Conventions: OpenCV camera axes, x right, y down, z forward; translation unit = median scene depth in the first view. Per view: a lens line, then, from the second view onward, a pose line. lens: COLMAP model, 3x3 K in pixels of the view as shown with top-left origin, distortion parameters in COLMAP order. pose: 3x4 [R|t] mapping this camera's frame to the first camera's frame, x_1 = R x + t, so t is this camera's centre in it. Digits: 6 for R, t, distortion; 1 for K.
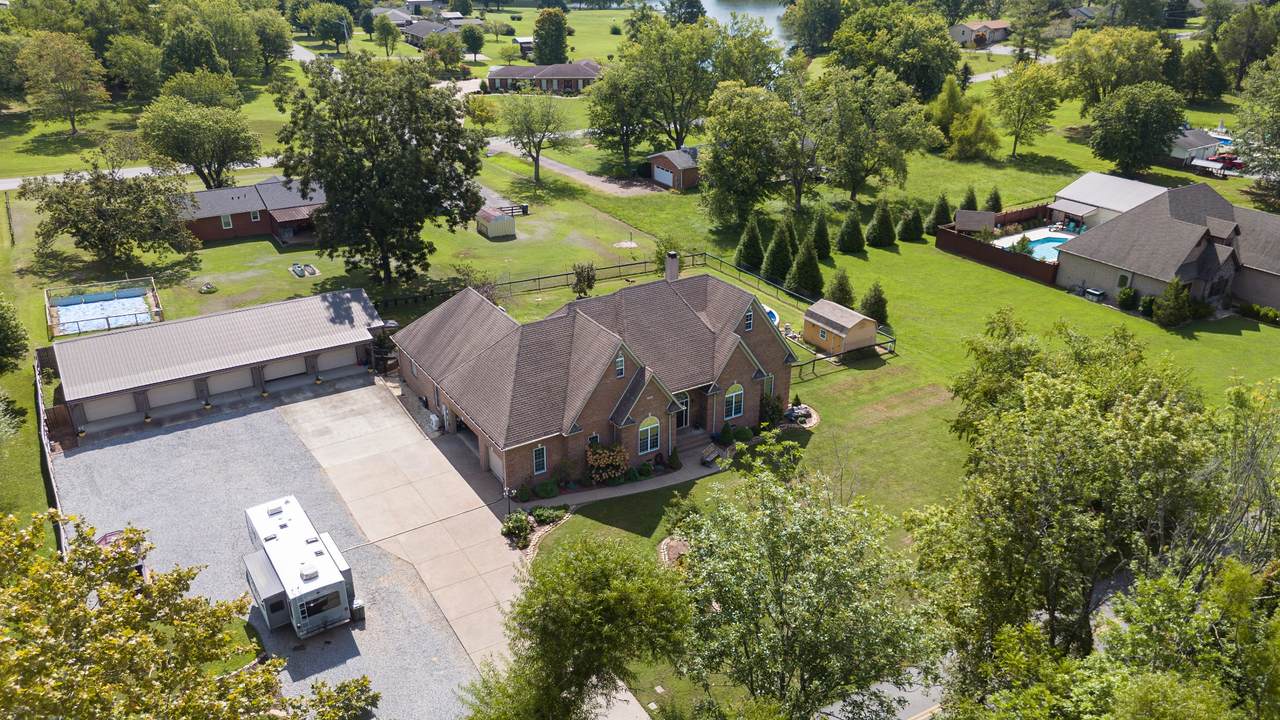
lens RADIAL K [[983.1, 0, 642.6], [0, 983.1, 352.7], [0, 0, 1]] dist [0.038938, 0.001839]
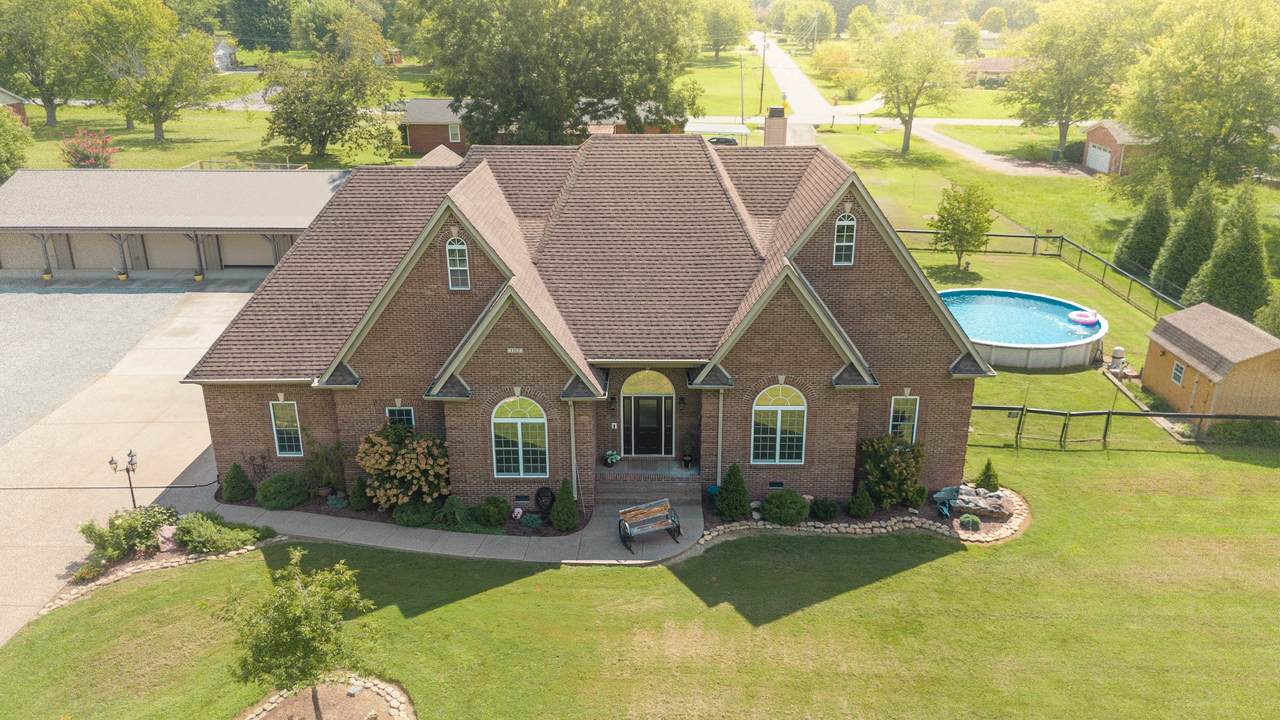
lens RADIAL K [[983.1, 0, 631.7], [0, 983.1, 365.6], [0, 0, 1]] dist [0.038938, 0.001839]
pose [[0.835036, 0.187067, -0.517417, 0.273990], [-0.217325, 0.976097, 0.002167, 0.039771], [0.505454, 0.110638, 0.855731, 0.645090]]
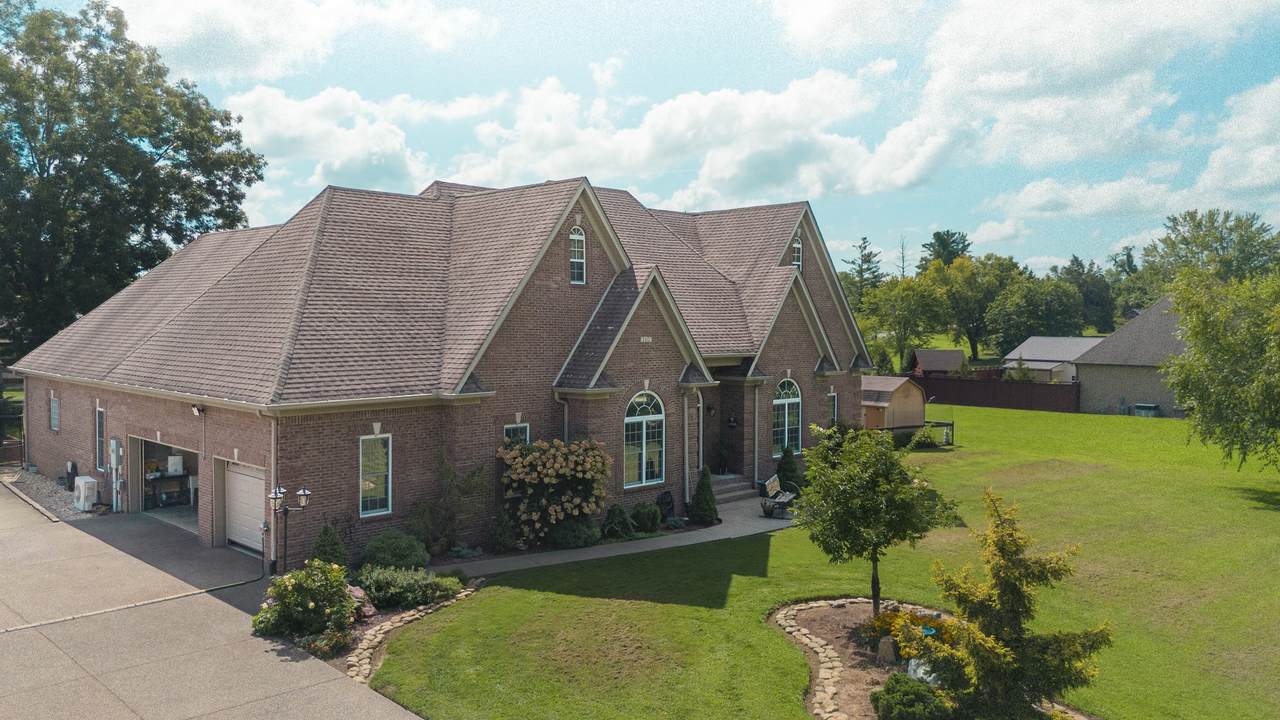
lens RADIAL K [[983.1, 0, 649.3], [0, 983.1, 359.5], [0, 0, 1]] dist [0.038938, 0.001839]
pose [[0.974178, -0.002524, 0.225767, -0.085498], [0.086201, 0.928349, -0.361577, 0.204013], [-0.208678, 0.371701, 0.904595, 0.612603]]
